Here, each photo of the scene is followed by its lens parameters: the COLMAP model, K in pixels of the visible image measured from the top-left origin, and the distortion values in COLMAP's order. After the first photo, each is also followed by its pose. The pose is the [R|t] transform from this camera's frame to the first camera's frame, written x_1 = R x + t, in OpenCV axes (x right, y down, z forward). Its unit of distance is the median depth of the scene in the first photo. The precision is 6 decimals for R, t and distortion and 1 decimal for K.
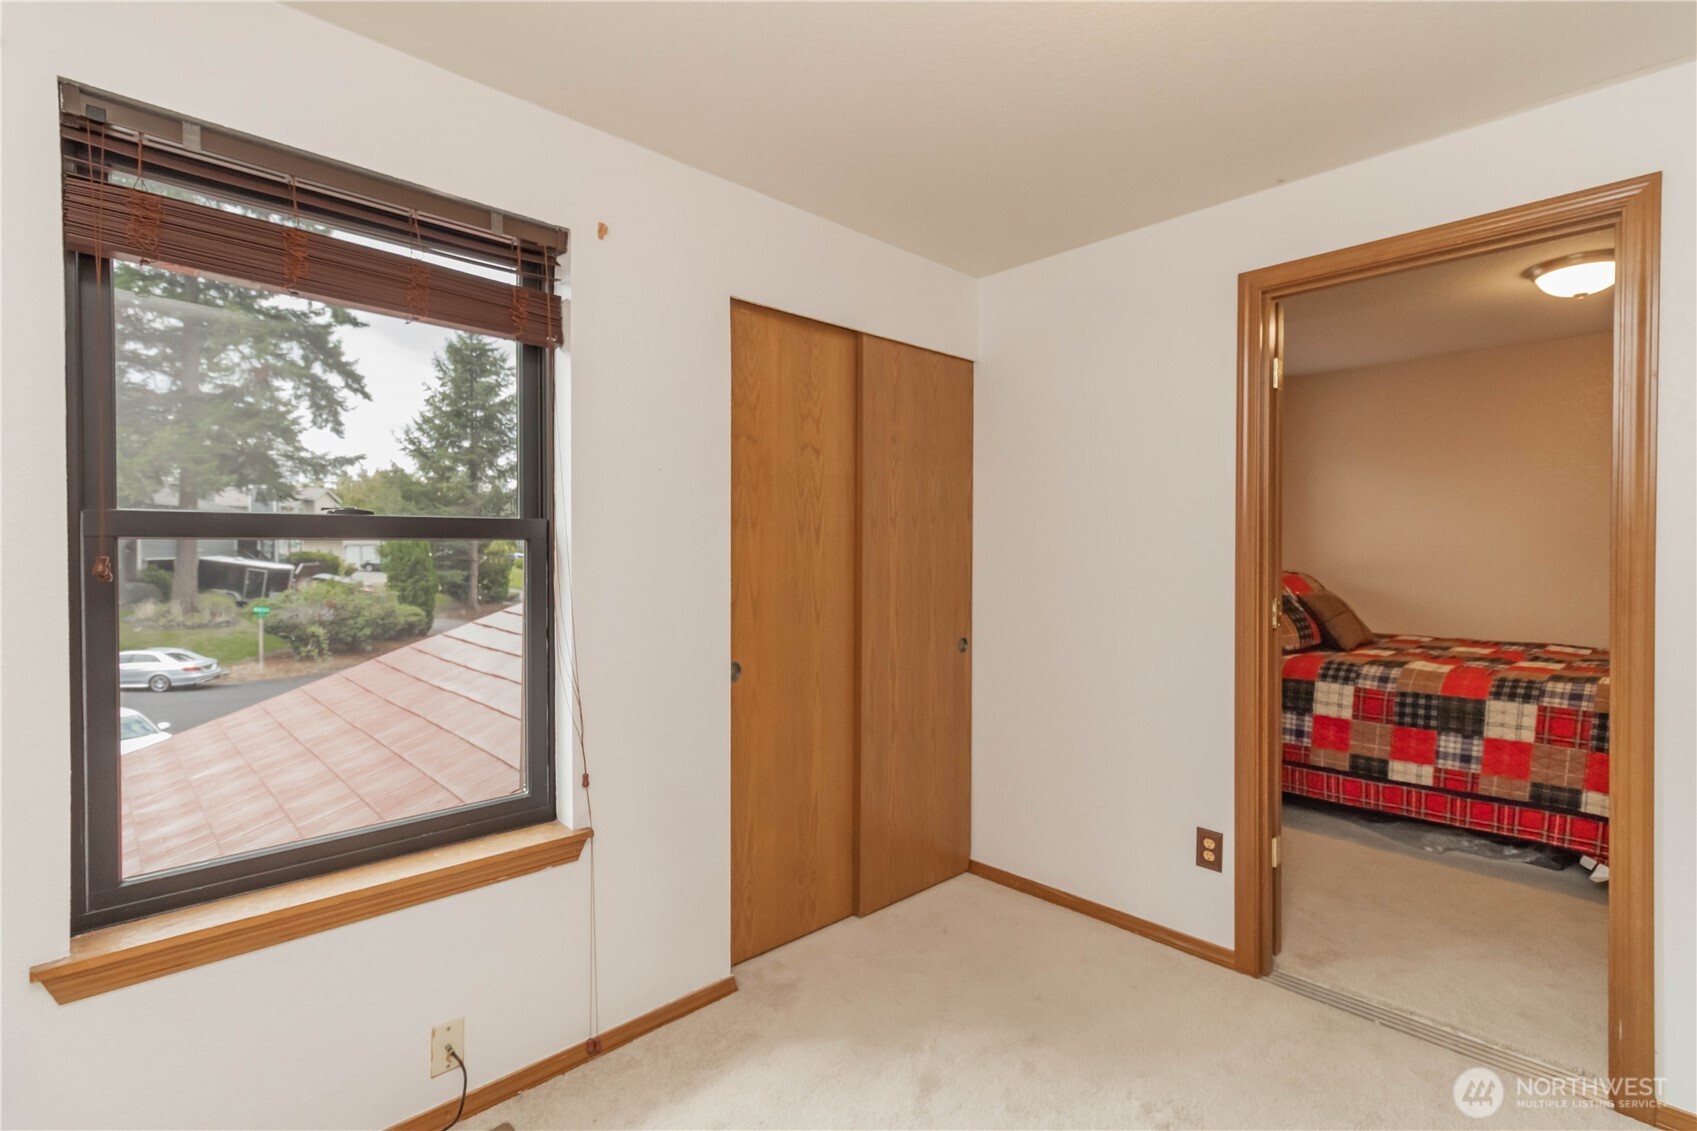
lens RADIAL K [[785.7, 0, 857.7], [0, 785.7, 555.2], [0, 0, 1]] dist [0.001403, -0.000566]
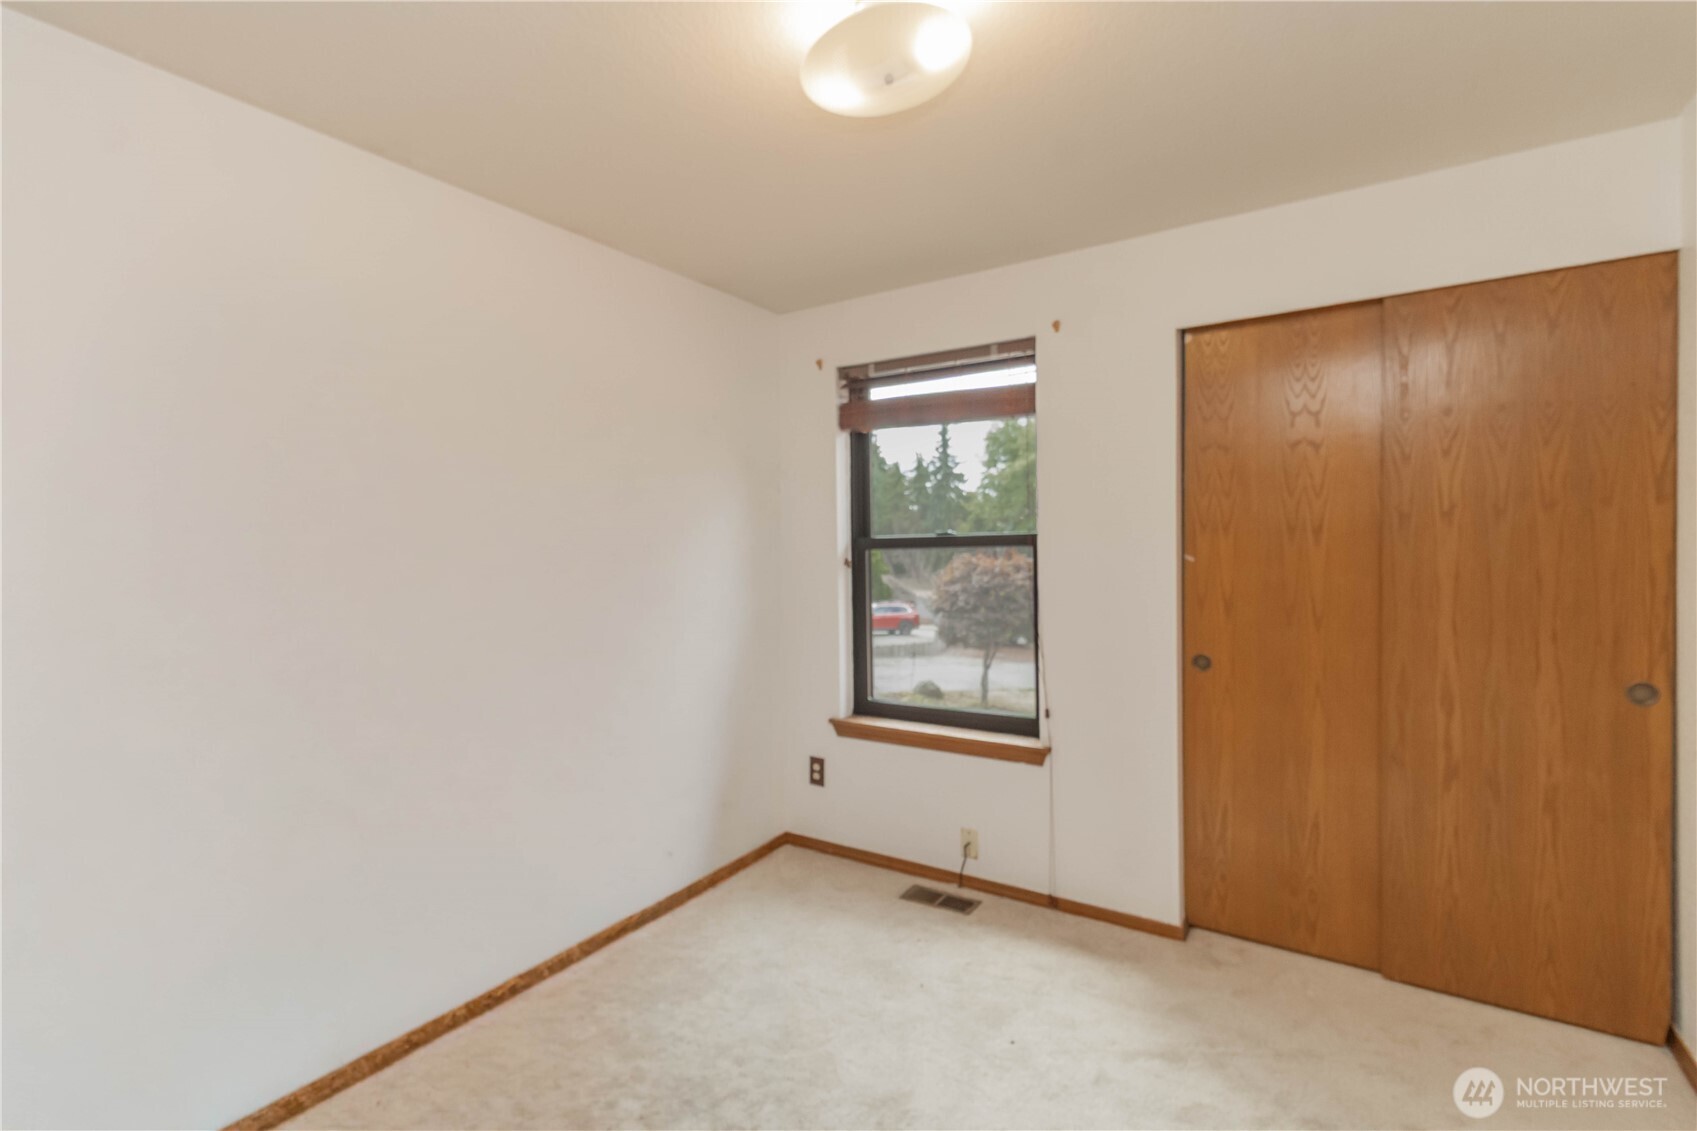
lens RADIAL K [[785.7, 0, 846.7], [0, 785.7, 562.2], [0, 0, 1]] dist [0.001403, -0.000566]
pose [[0.215171, 0.008976, -0.976535, 0.798770], [0.002219, 0.999951, 0.009680, -0.004221], [0.976574, -0.004250, 0.215141, 0.271124]]
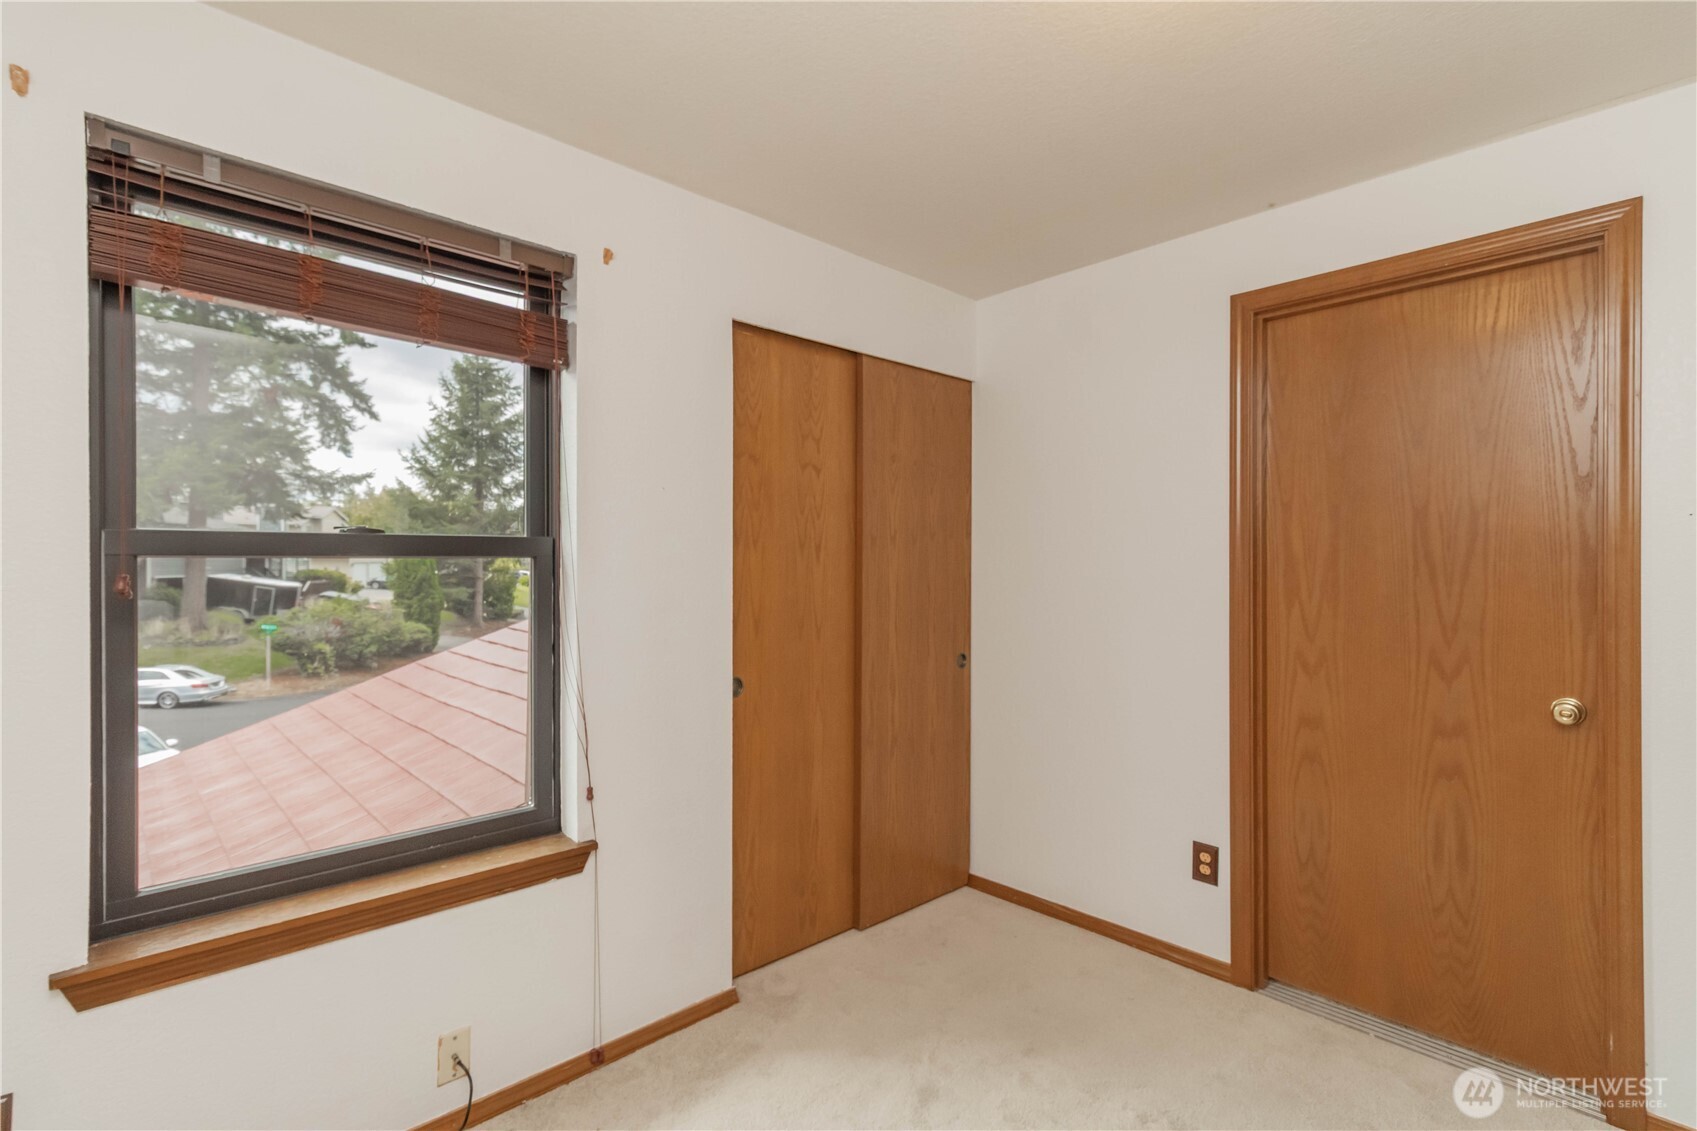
lens RADIAL K [[785.7, 0, 857.2], [0, 785.7, 563.0], [0, 0, 1]] dist [0.001403, -0.000566]
pose [[0.999991, -0.001094, -0.004125, 0.003993], [0.001045, 0.999930, -0.011778, -0.000191], [0.004138, 0.011774, 0.999922, -0.016900]]
